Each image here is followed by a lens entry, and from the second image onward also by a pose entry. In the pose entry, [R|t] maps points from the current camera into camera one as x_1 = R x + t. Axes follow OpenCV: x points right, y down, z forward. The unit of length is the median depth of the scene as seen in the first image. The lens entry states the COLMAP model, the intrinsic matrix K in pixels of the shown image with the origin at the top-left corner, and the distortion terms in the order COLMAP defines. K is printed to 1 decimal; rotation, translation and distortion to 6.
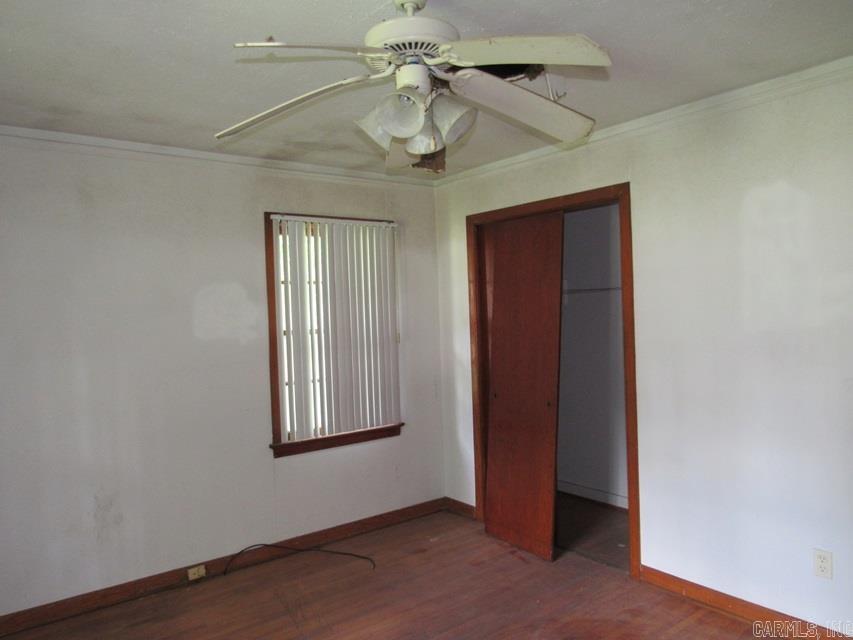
lens RADIAL K [[602.1, 0, 426.5], [0, 602.1, 320.0], [0, 0, 1]] dist [-0.029966, 0.001631]
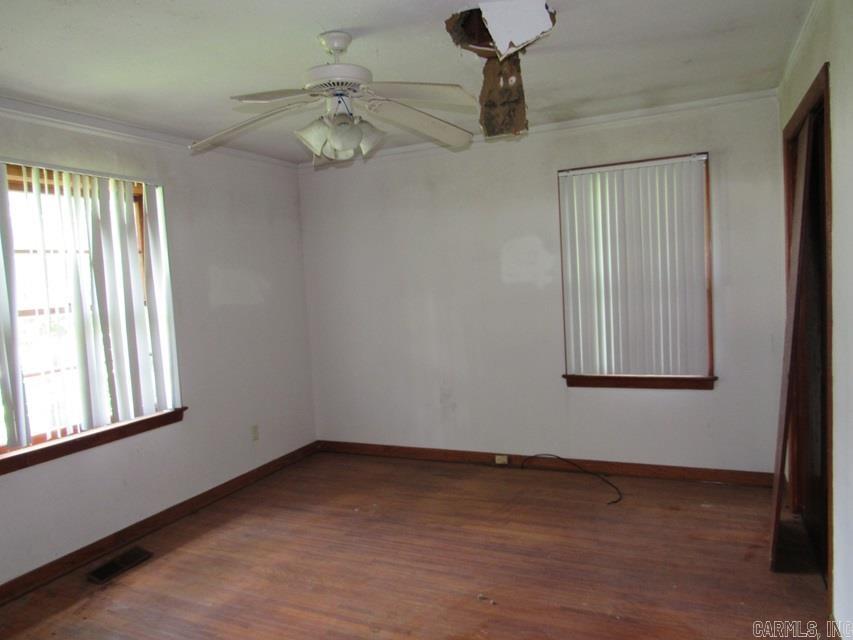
lens RADIAL K [[602.1, 0, 426.5], [0, 602.1, 320.0], [0, 0, 1]] dist [-0.029966, 0.001631]
pose [[0.463444, 0.072757, -0.883134, 0.646577], [0.032197, 0.994583, 0.098835, -0.020522], [0.885541, -0.074239, 0.458591, 0.246398]]
